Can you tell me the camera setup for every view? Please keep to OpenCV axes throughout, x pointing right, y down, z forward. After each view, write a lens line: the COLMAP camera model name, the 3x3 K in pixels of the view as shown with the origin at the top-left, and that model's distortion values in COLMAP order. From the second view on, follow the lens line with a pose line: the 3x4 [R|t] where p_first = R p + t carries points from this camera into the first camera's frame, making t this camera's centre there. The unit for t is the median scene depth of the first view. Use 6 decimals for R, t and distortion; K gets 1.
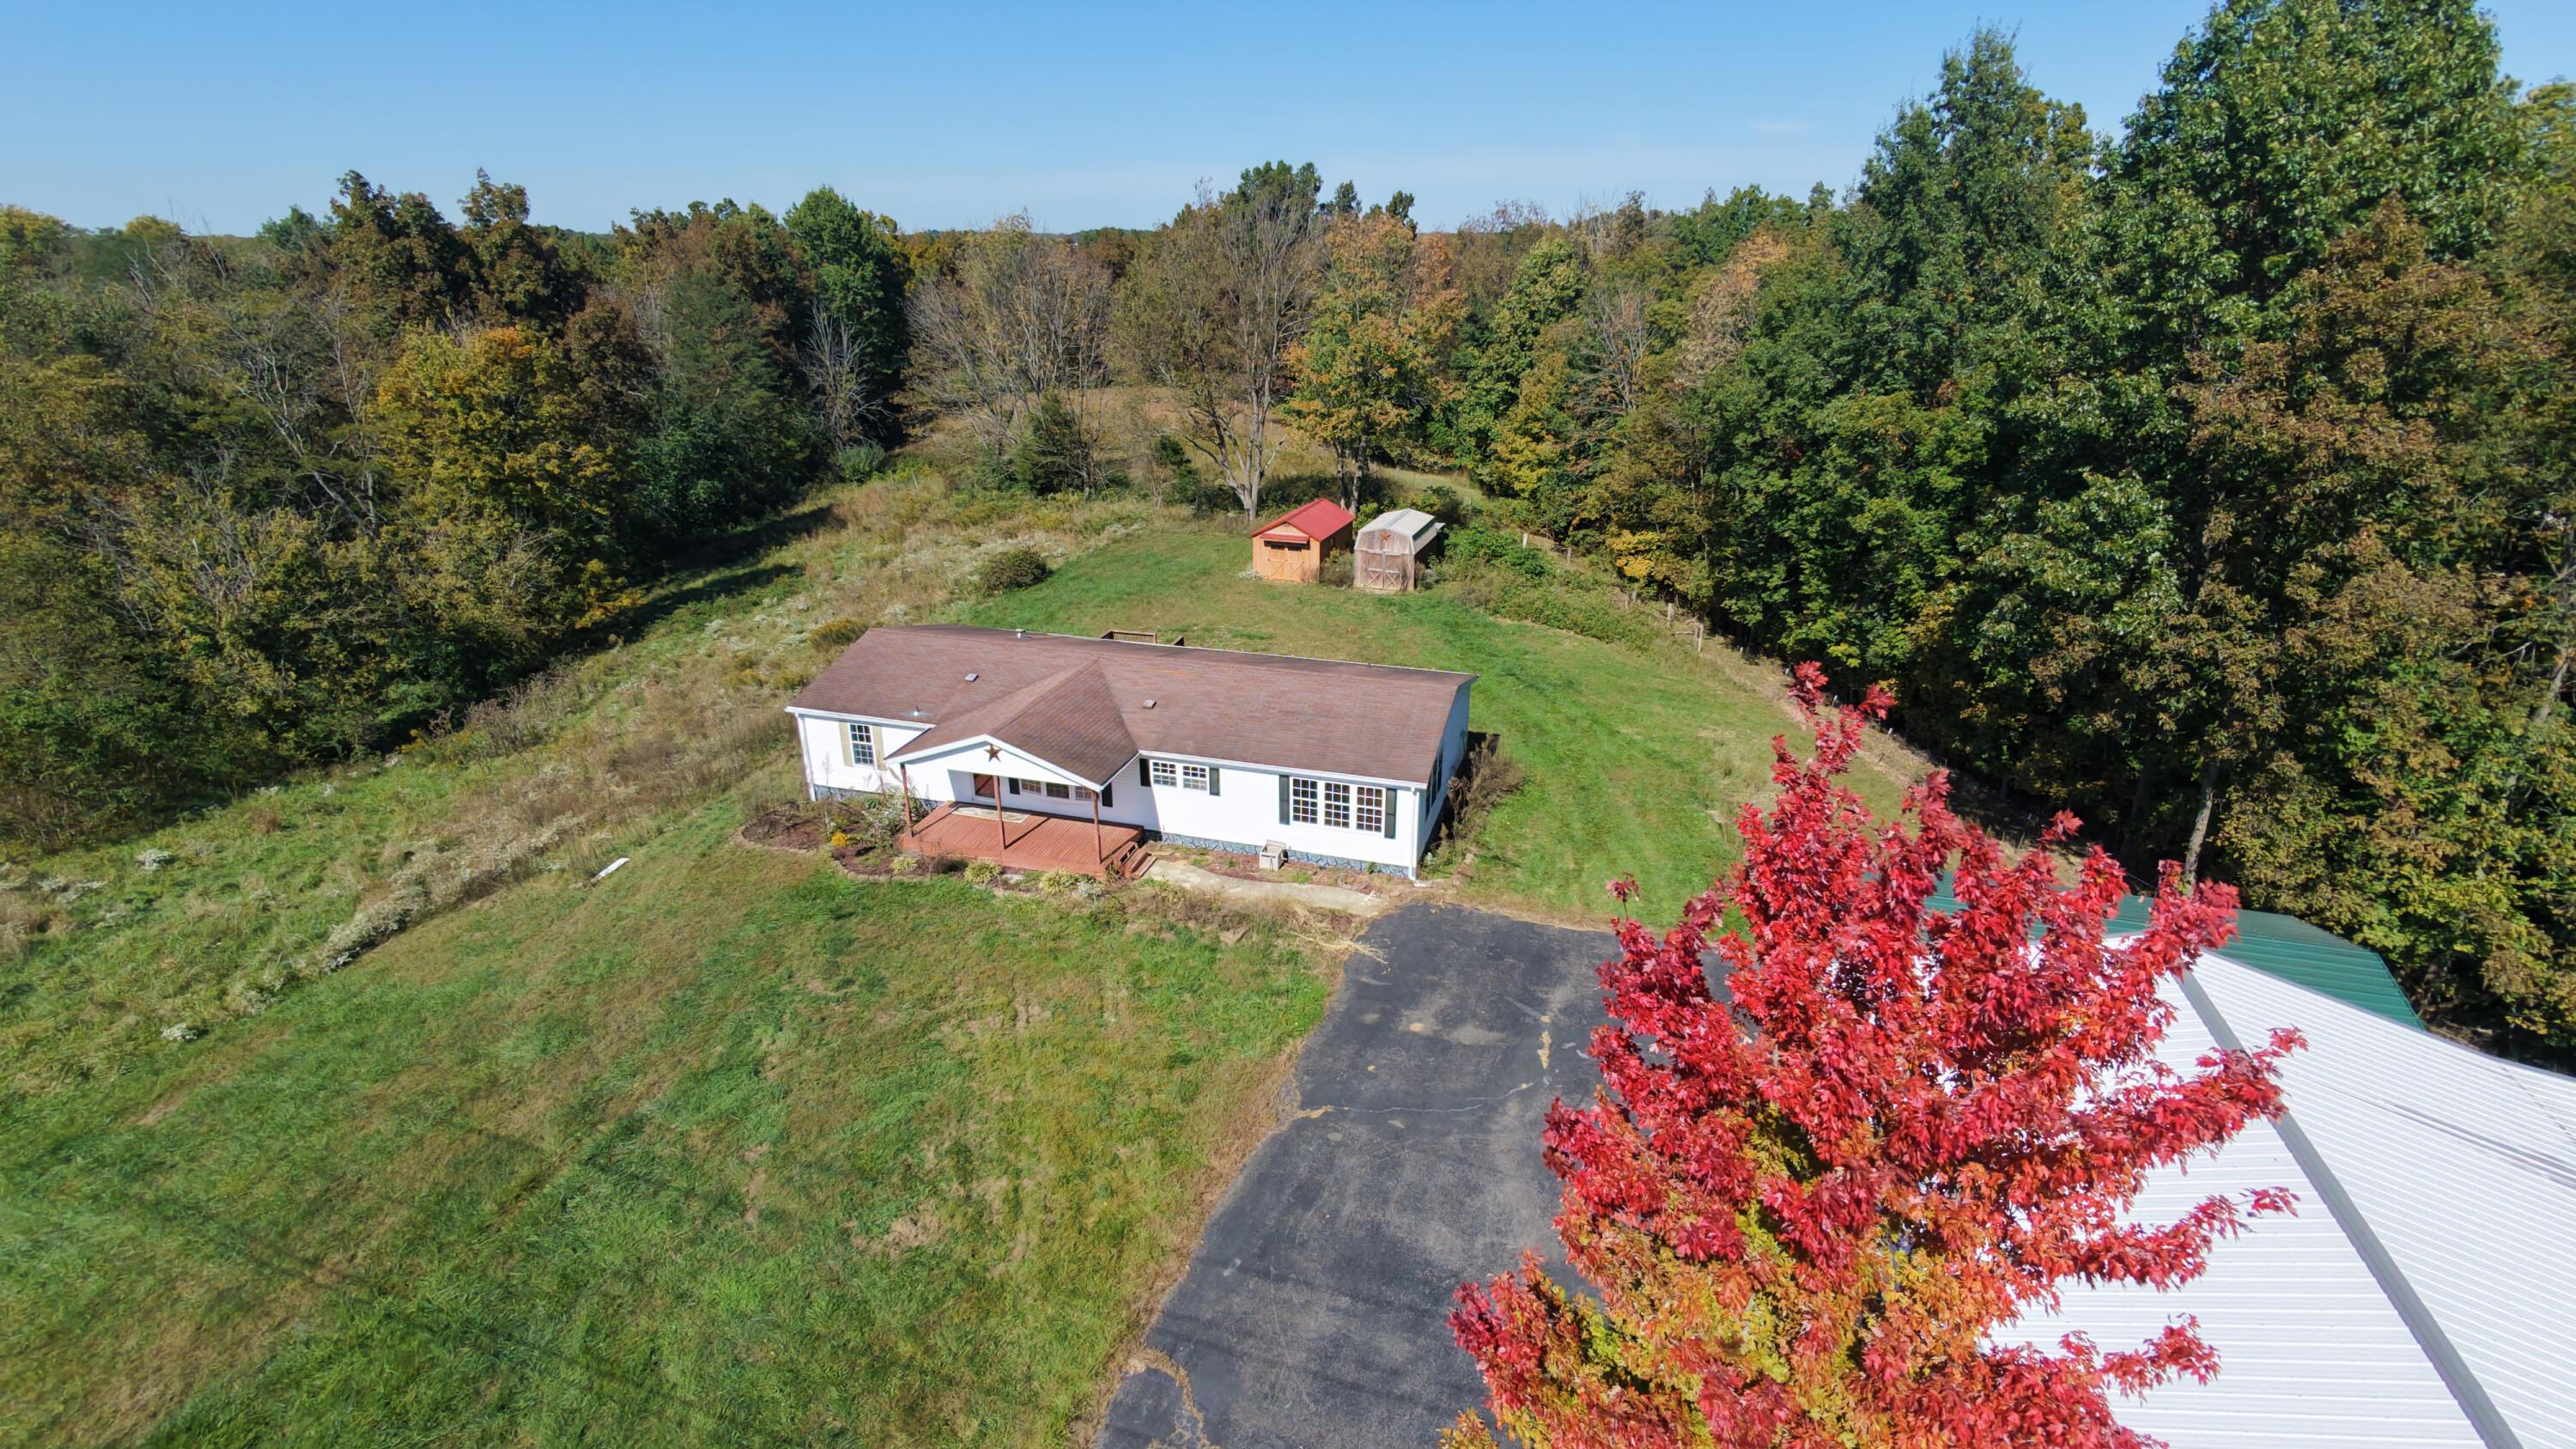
lens RADIAL K [[1231.1, 0, 1286.5], [0, 1231.1, 728.8], [0, 0, 1]] dist [-0.004470, 0.006387]
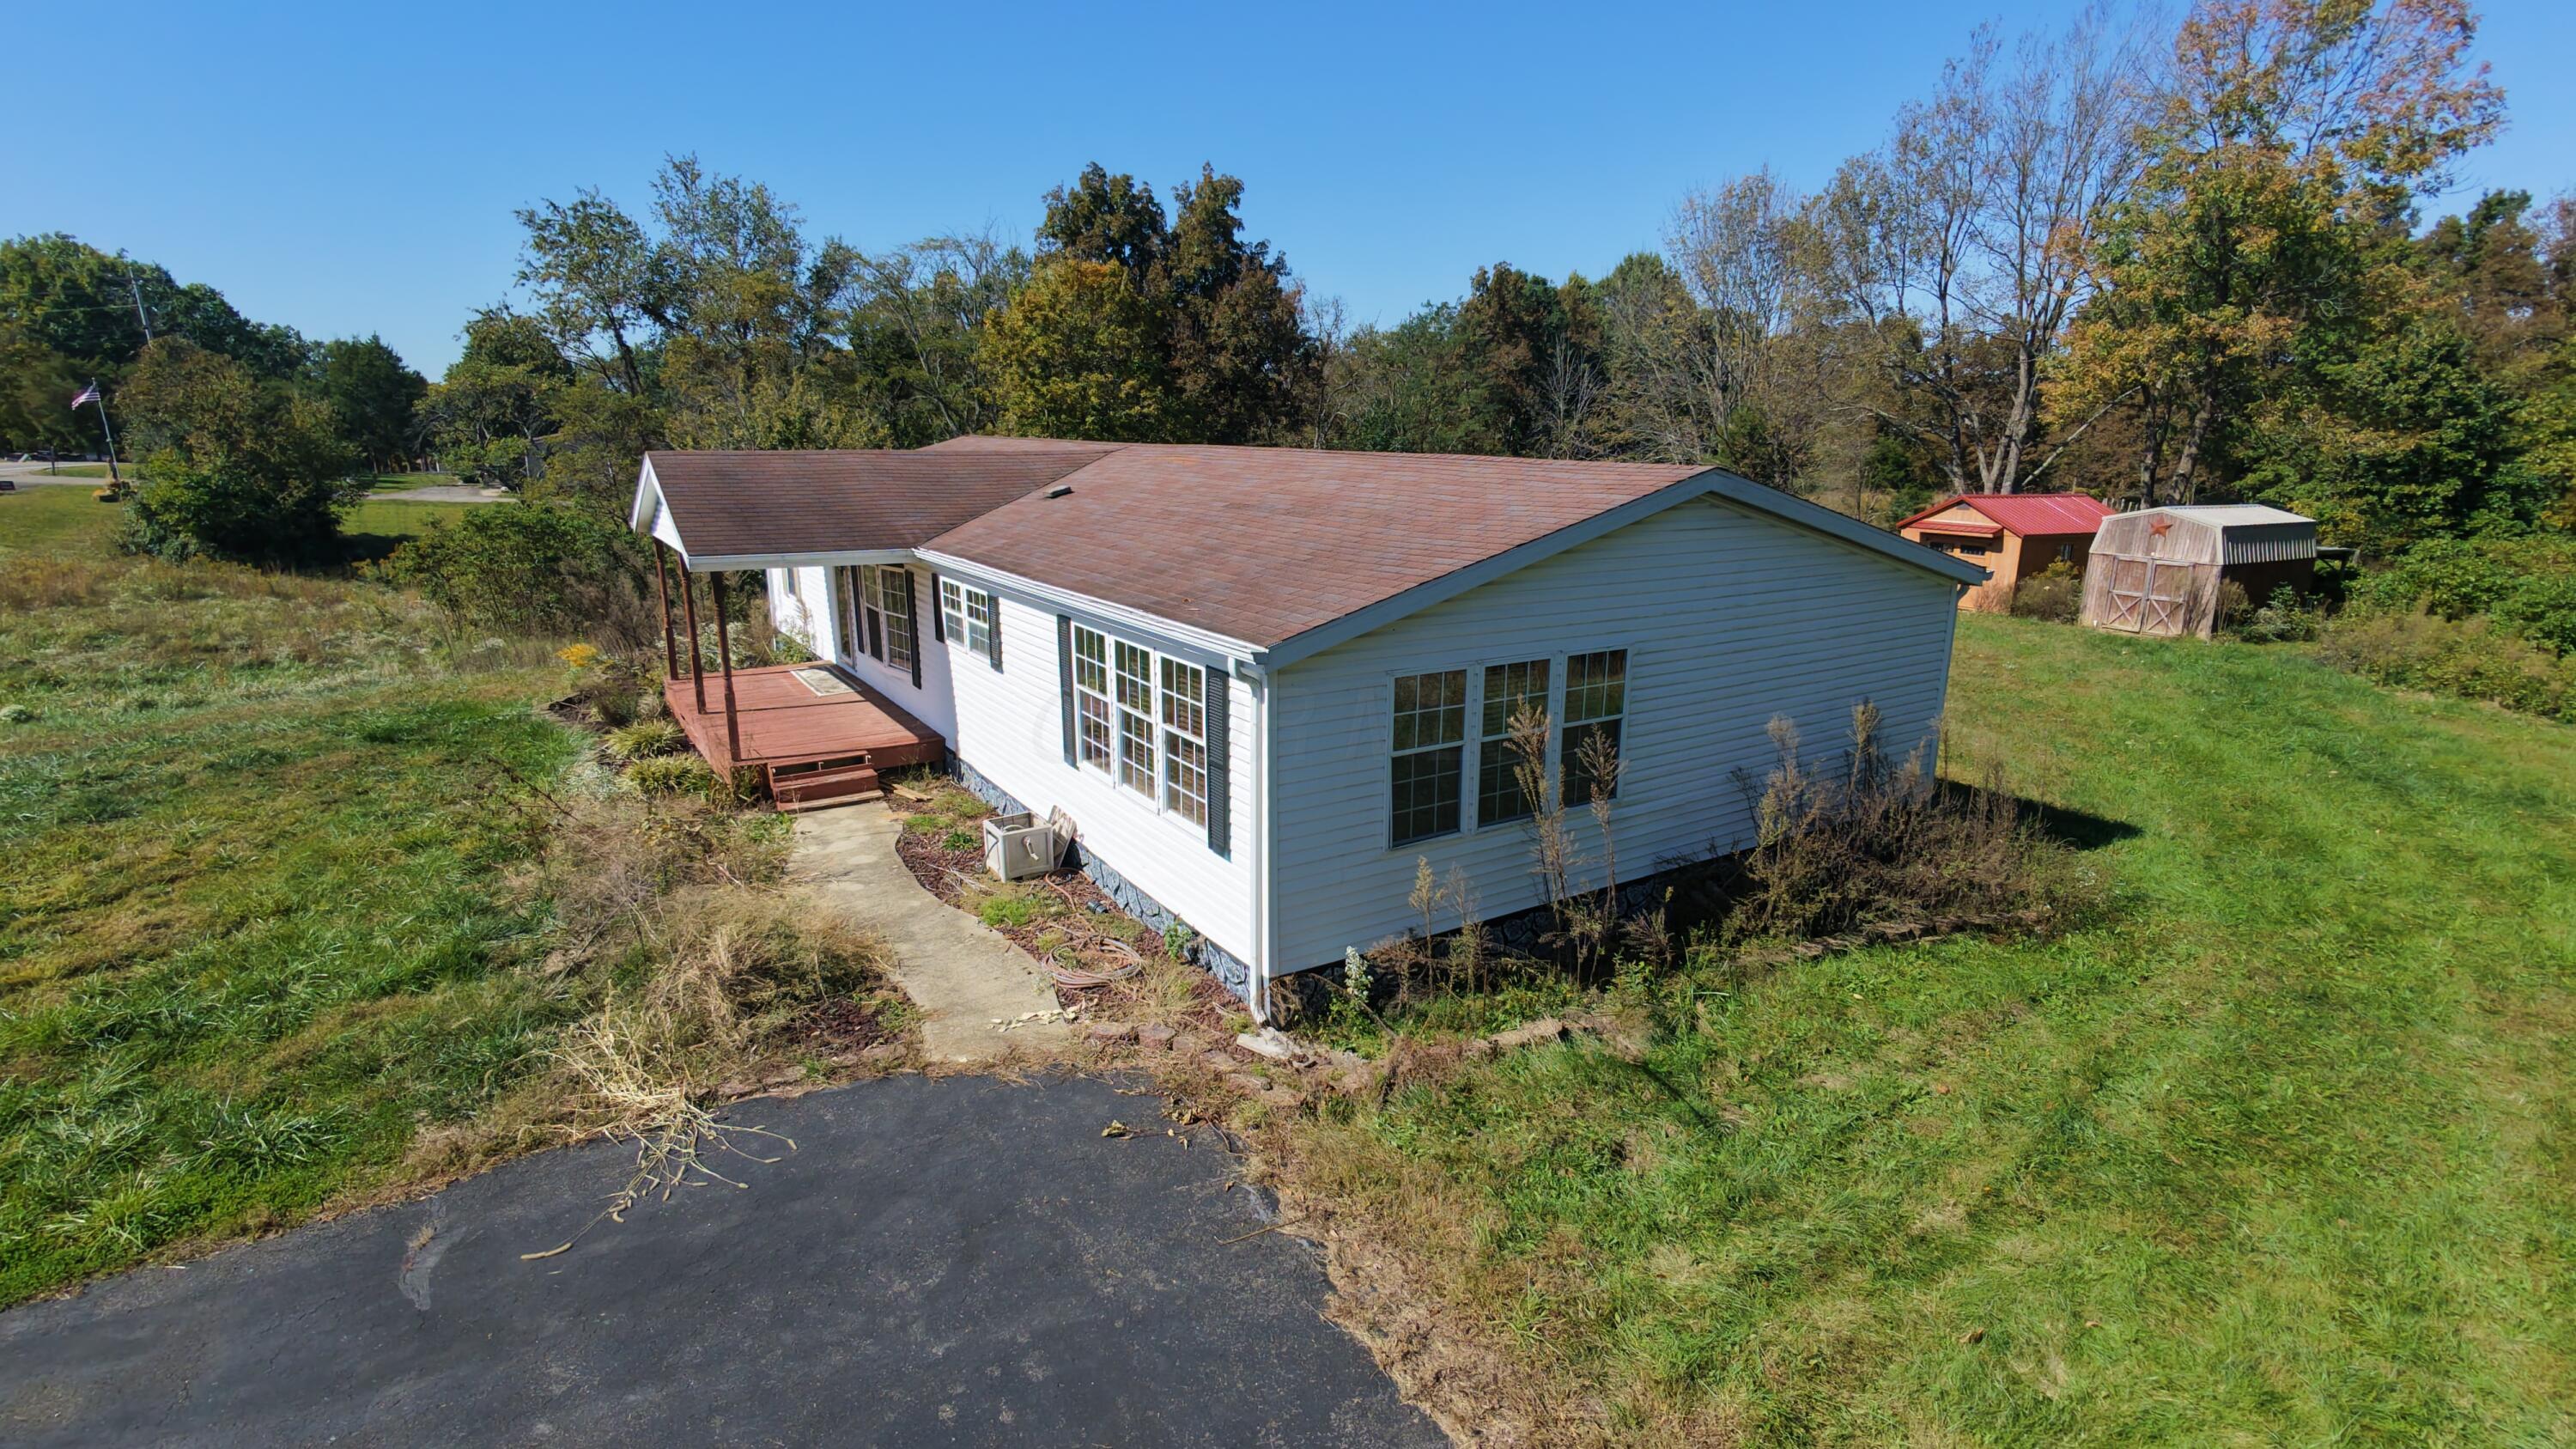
lens RADIAL K [[1230.8, 0, 1295.6], [0, 1230.8, 728.7], [0, 0, 1]] dist [0.003363, 0.000702]
pose [[0.758366, 0.161978, -0.631383, 0.248851], [-0.246240, 0.968048, -0.047417, 0.062822], [0.603528, 0.191431, 0.774020, 0.702076]]
